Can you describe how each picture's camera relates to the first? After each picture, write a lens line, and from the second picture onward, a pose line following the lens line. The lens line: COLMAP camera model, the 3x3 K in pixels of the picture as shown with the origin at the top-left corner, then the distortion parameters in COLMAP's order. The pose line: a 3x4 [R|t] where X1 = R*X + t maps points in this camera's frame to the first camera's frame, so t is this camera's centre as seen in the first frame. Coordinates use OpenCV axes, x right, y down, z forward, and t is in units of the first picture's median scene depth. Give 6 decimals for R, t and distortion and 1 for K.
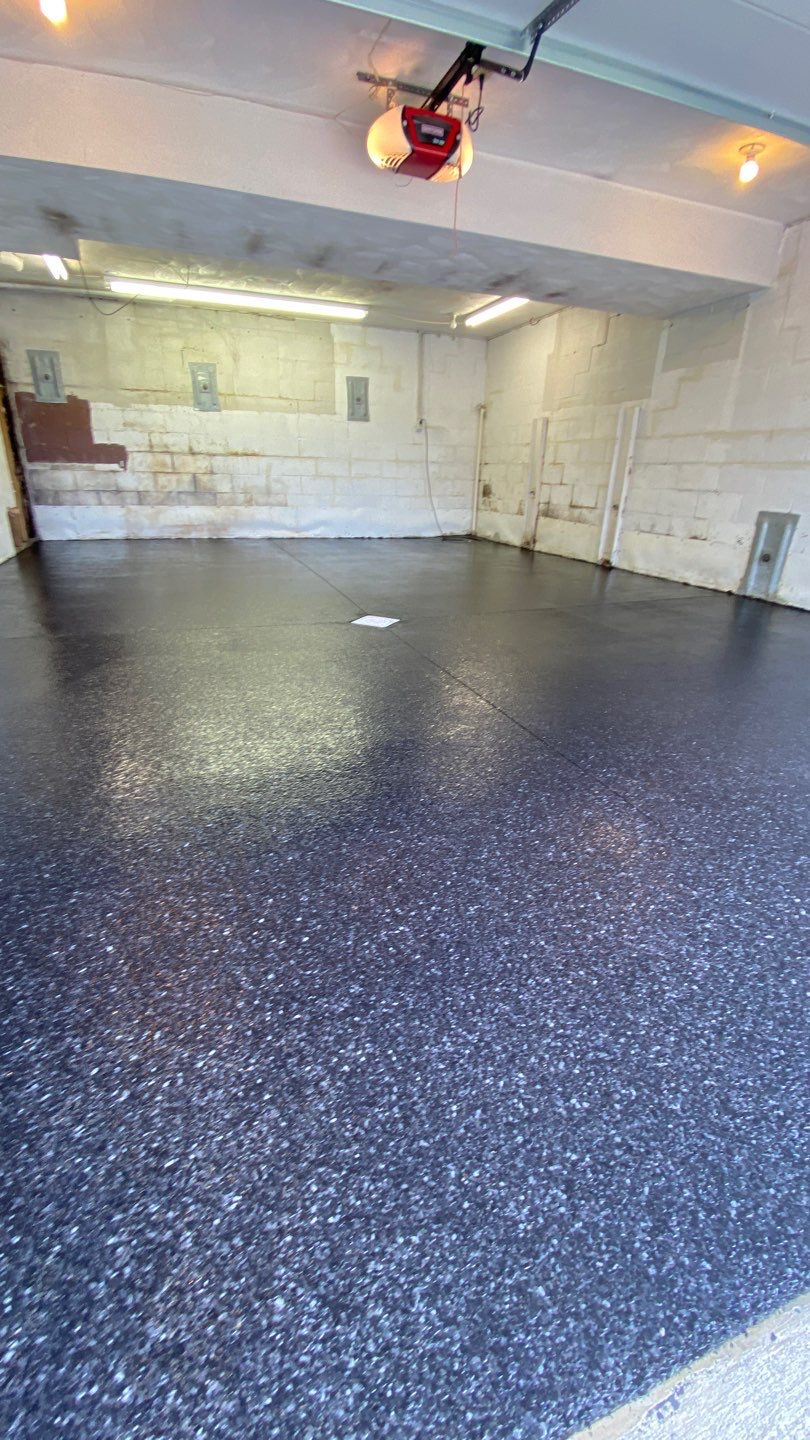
lens RADIAL K [[577.6, 0, 409.8], [0, 577.6, 725.1], [0, 0, 1]] dist [0.012572, -0.016850]
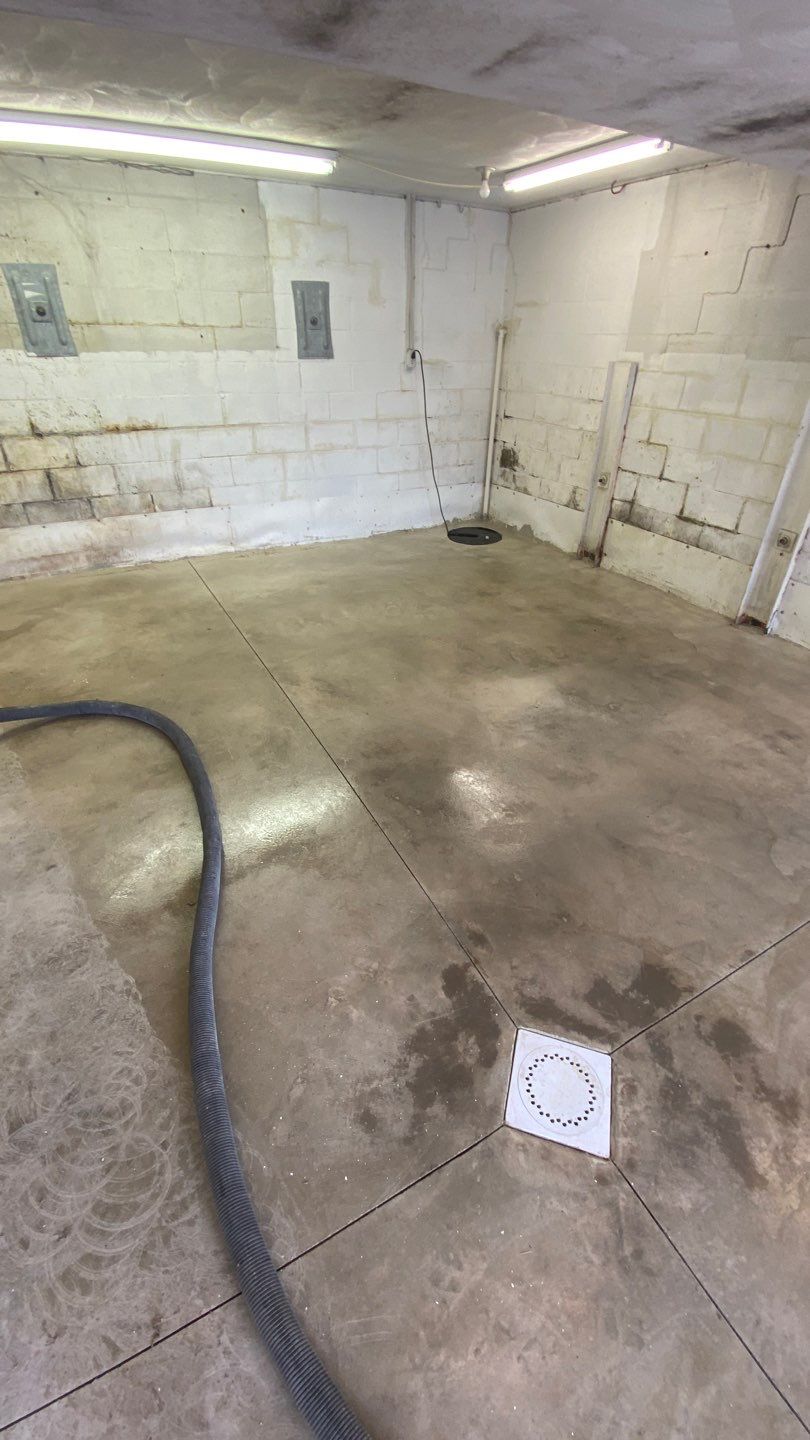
lens RADIAL K [[577.1, 0, 406.1], [0, 577.1, 723.0], [0, 0, 1]] dist [-0.000305, -0.010485]
pose [[0.990550, -0.083256, 0.108993, -0.107357], [0.063004, 0.982087, 0.177585, -0.287499], [-0.121825, -0.169040, 0.978051, 0.378438]]
